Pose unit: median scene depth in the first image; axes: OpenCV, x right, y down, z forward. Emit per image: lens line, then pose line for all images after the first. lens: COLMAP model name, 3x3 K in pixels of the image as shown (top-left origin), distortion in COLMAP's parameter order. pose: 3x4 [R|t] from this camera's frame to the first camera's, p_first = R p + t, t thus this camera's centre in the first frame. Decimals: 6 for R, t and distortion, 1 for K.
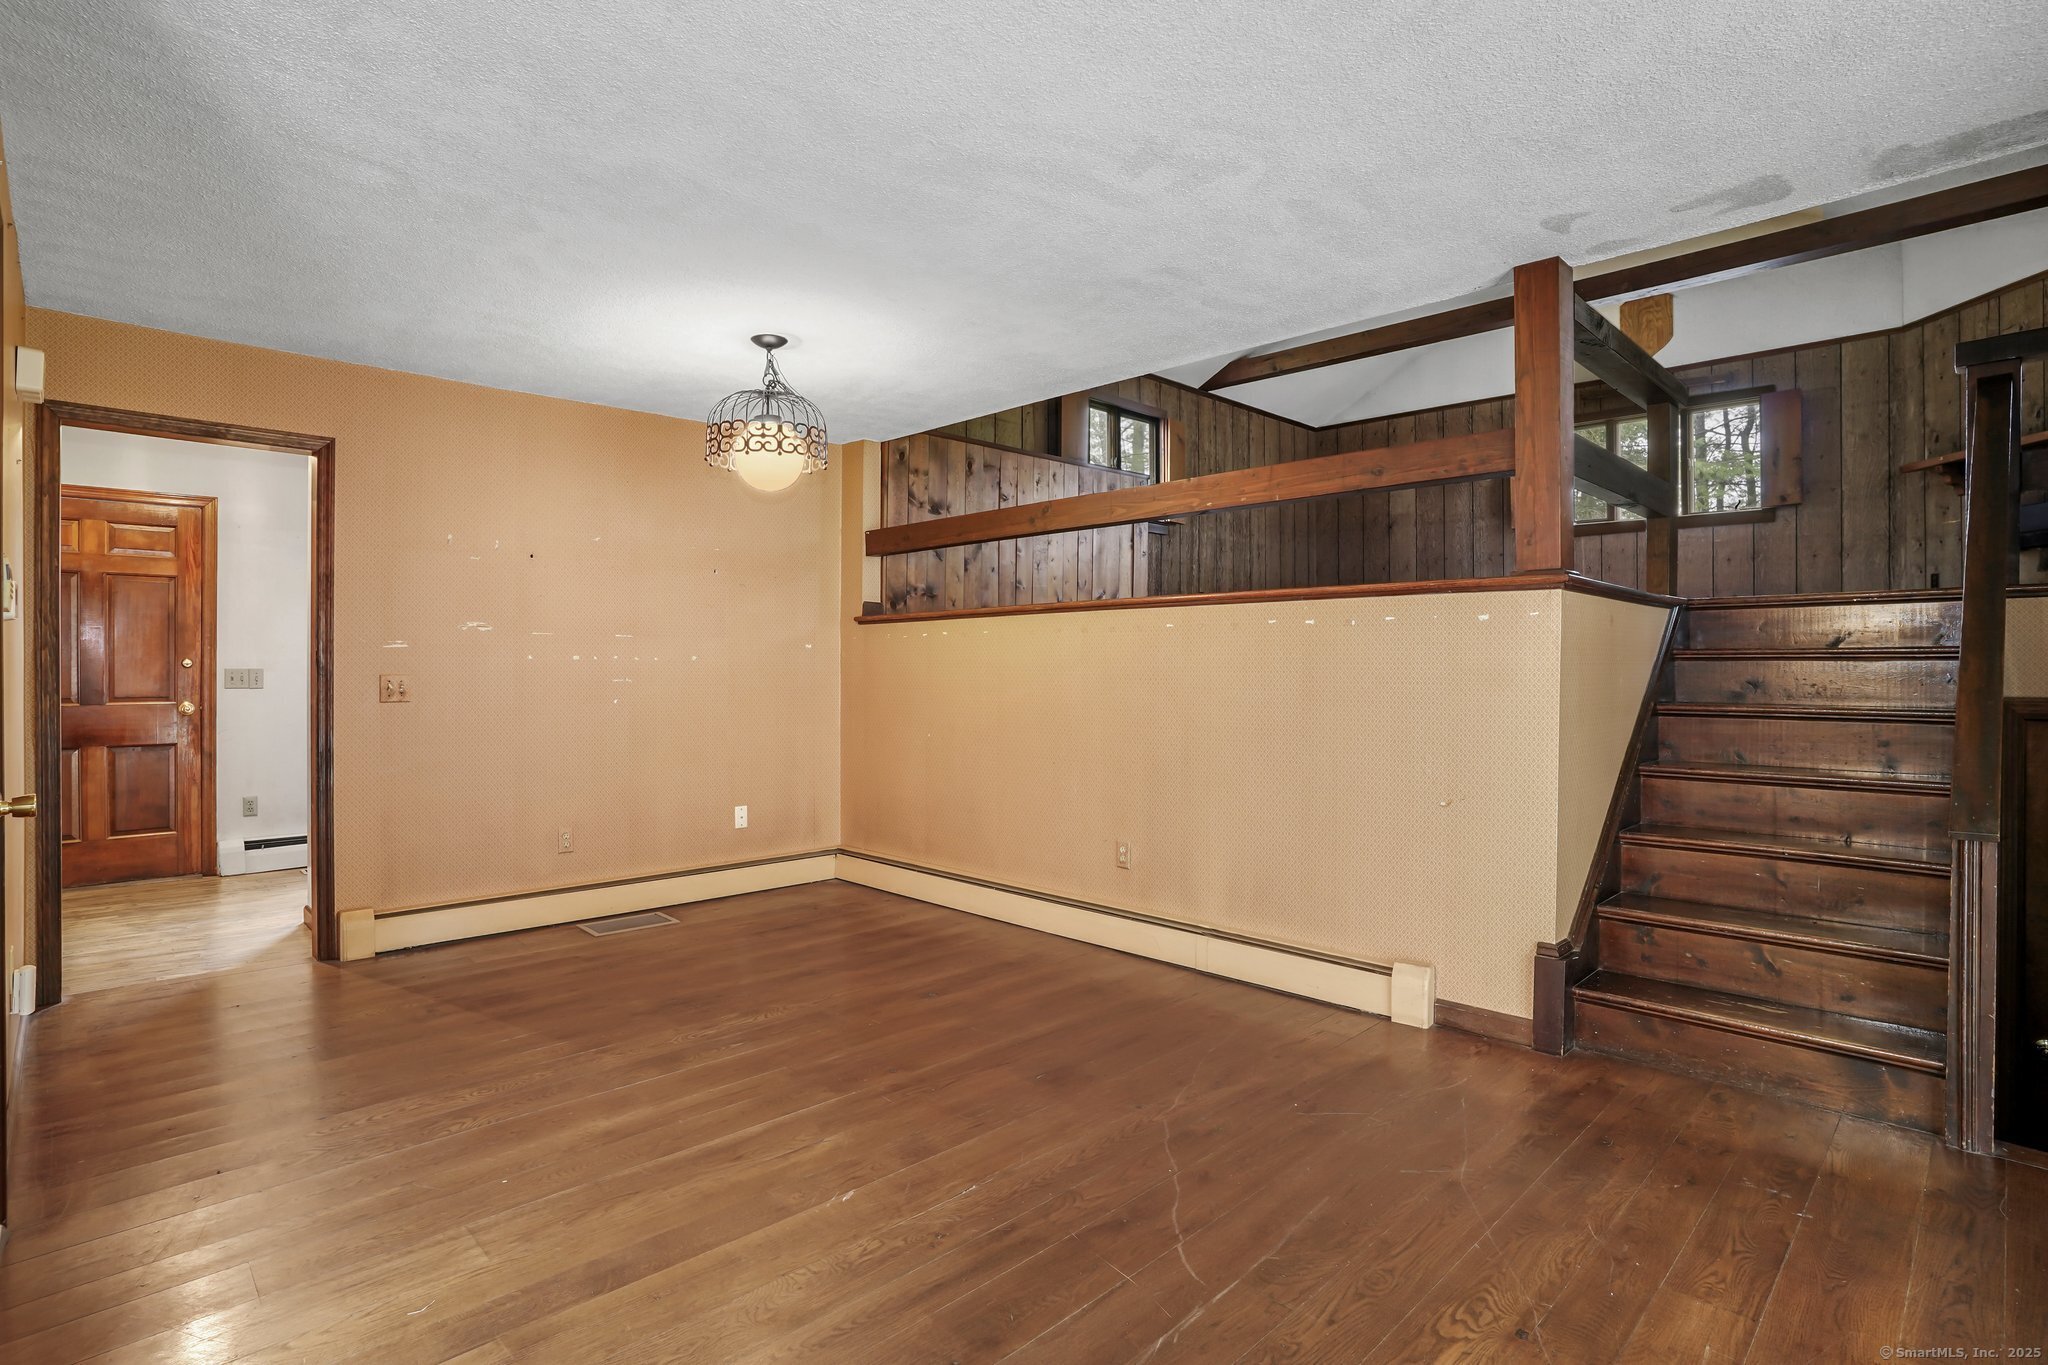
lens RADIAL K [[984.0, 0, 1020.6], [0, 984.0, 678.7], [0, 0, 1]] dist [-0.056847, 0.006165]
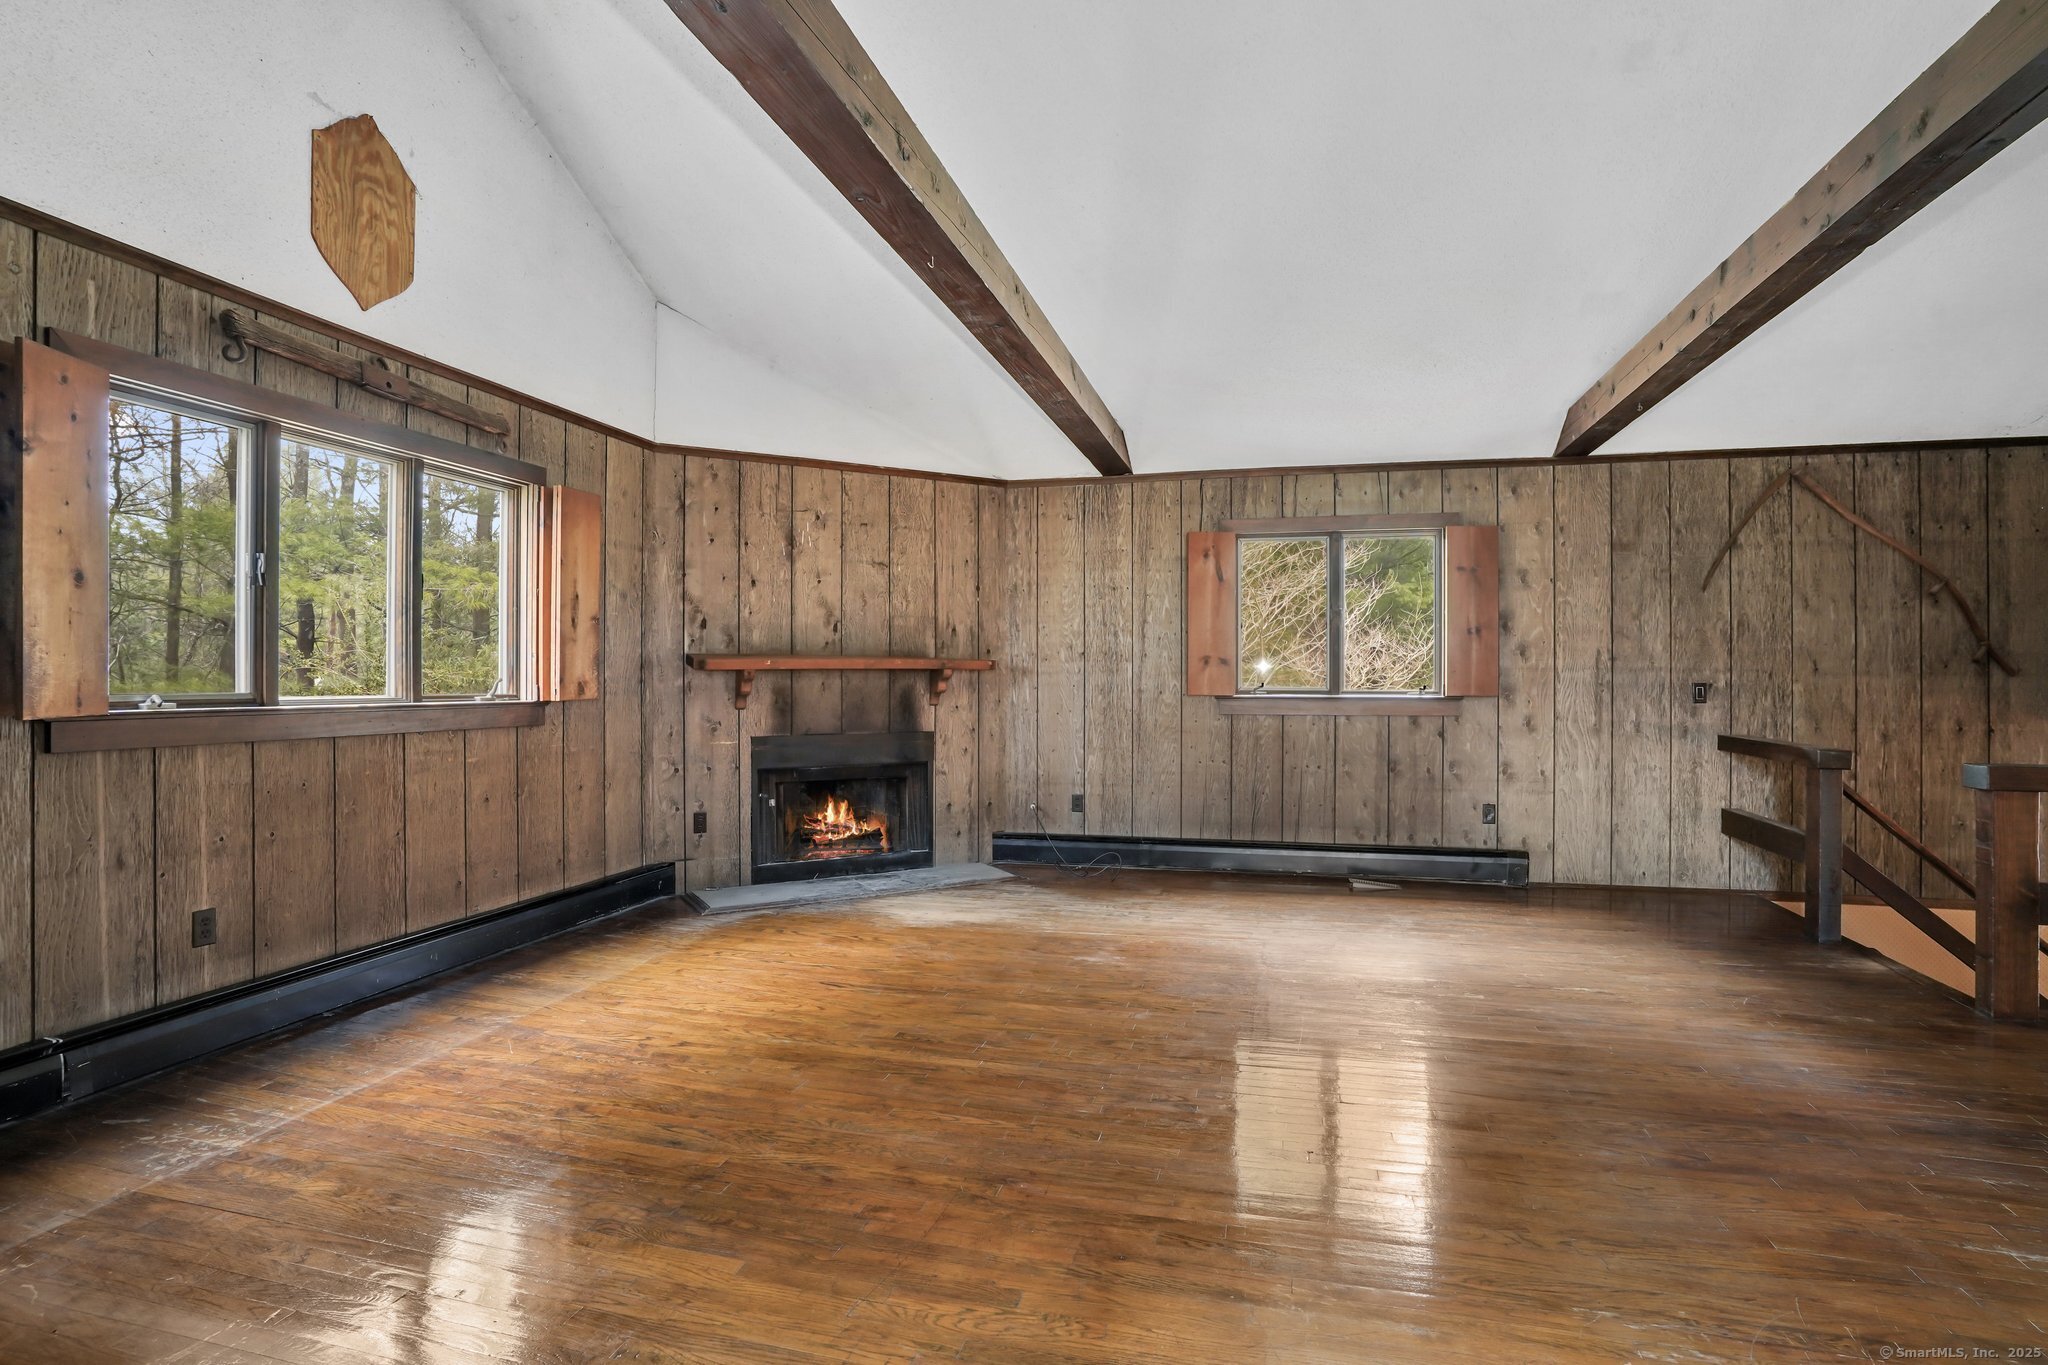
lens RADIAL K [[984.0, 0, 1017.9], [0, 984.0, 685.1], [0, 0, 1]] dist [-0.056847, 0.006165]
pose [[-0.518898, -0.000933, 0.854836, 0.212581], [0.003408, 0.999989, 0.003161, -0.207550], [-0.854829, 0.004553, -0.518889, 1.159475]]
